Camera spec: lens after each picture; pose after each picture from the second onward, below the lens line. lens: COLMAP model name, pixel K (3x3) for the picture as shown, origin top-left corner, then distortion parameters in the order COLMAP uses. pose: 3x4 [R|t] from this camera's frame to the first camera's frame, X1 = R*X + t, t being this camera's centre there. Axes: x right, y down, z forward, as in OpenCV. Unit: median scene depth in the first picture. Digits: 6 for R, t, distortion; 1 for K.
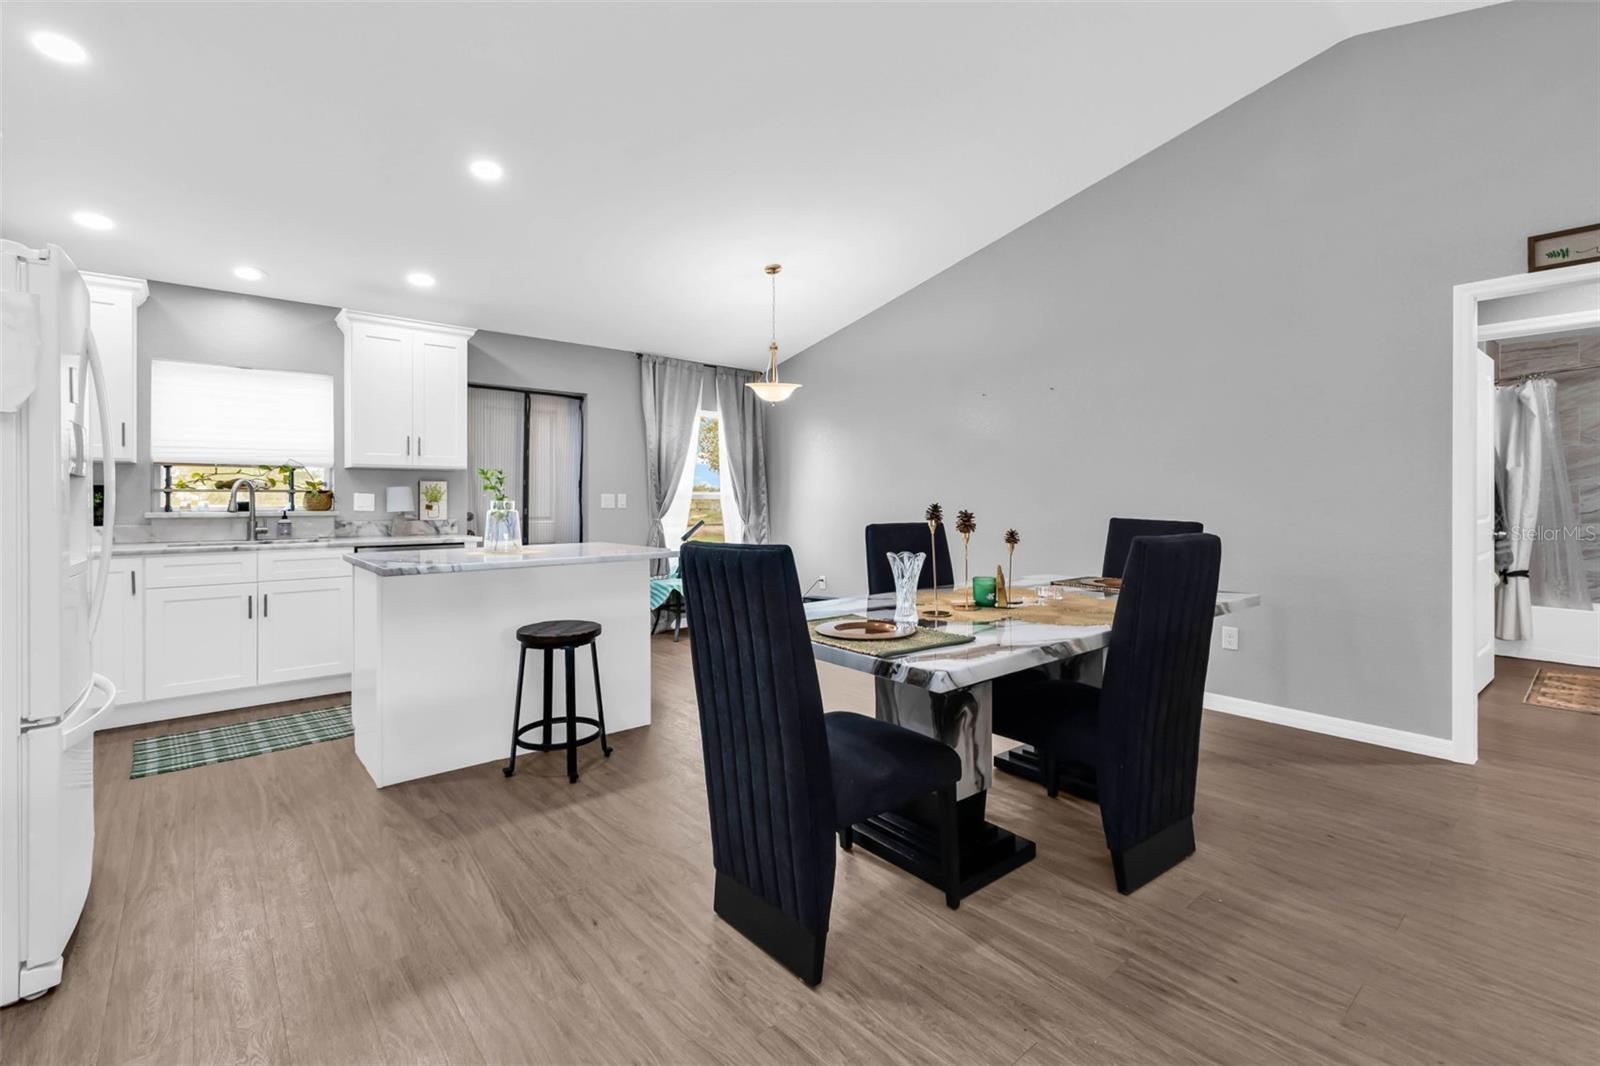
lens RADIAL K [[719.6, 0, 809.7], [0, 719.6, 498.9], [0, 0, 1]] dist [0.011255, -0.000042]
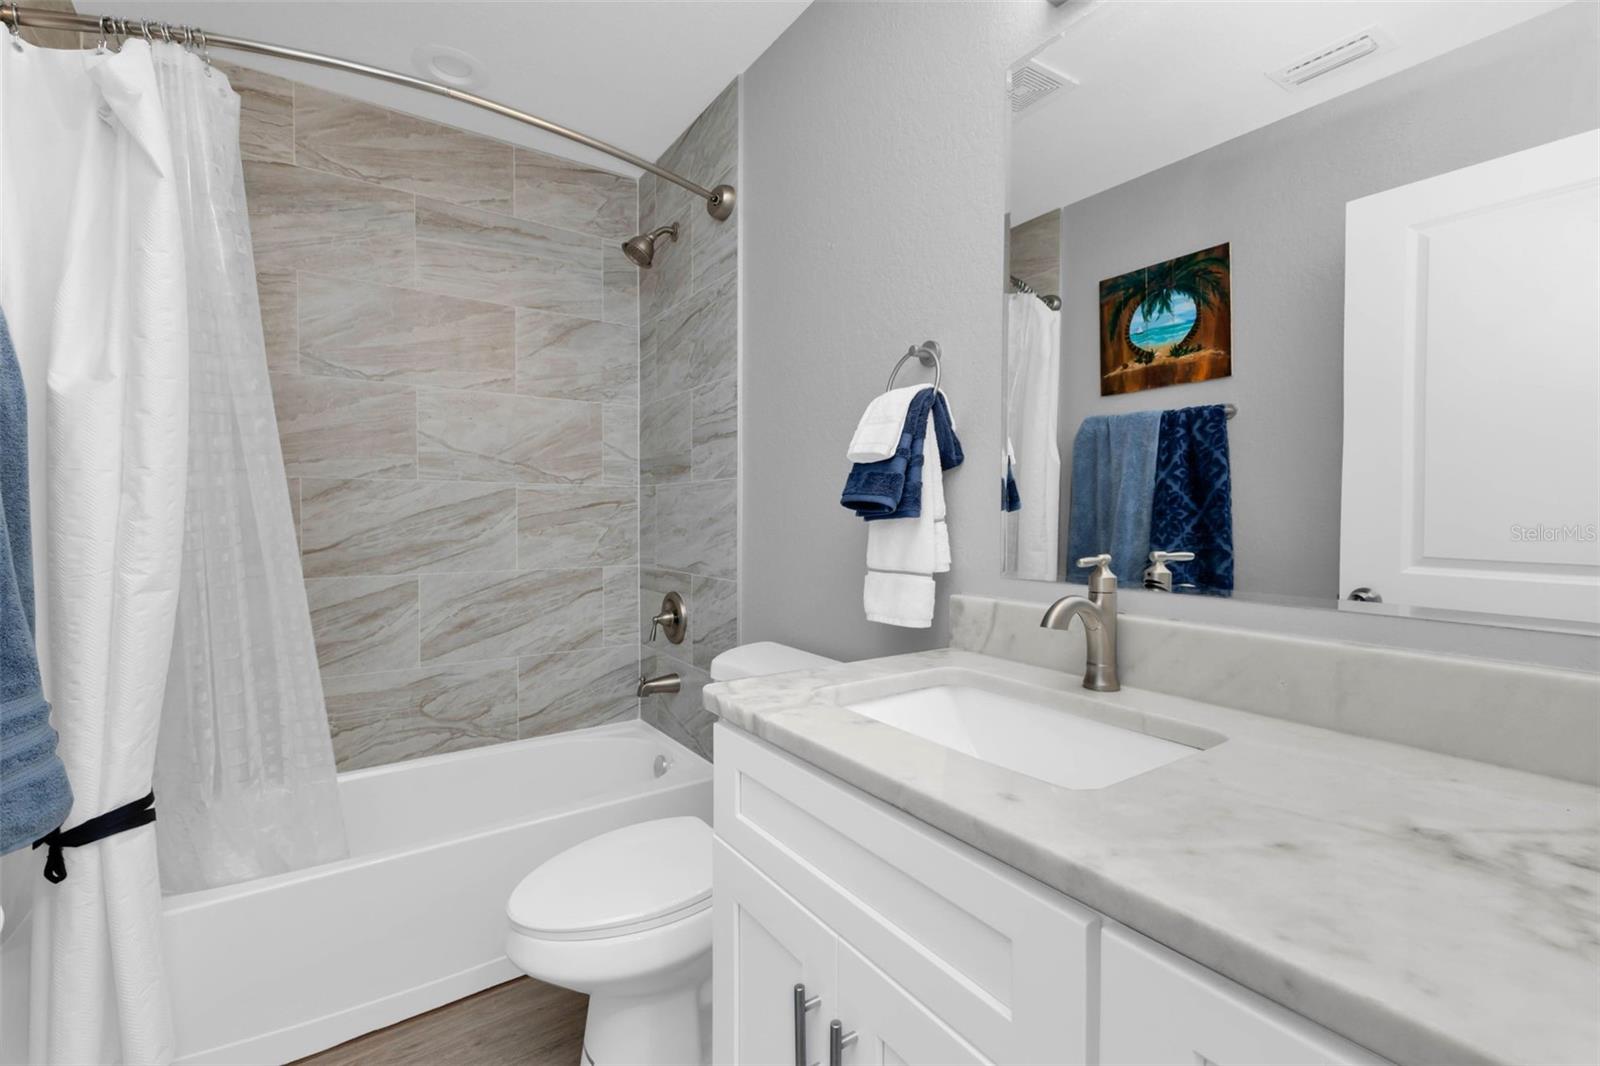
lens RADIAL K [[711.0, 0, 792.2], [0, 711.0, 513.9], [0, 0, 1]] dist [0.011721, 0.000567]
pose [[0.133493, -0.009480, 0.991004, 0.767879], [0.006934, 0.999939, 0.008631, -0.001487], [-0.991026, 0.005720, 0.133550, 0.741823]]
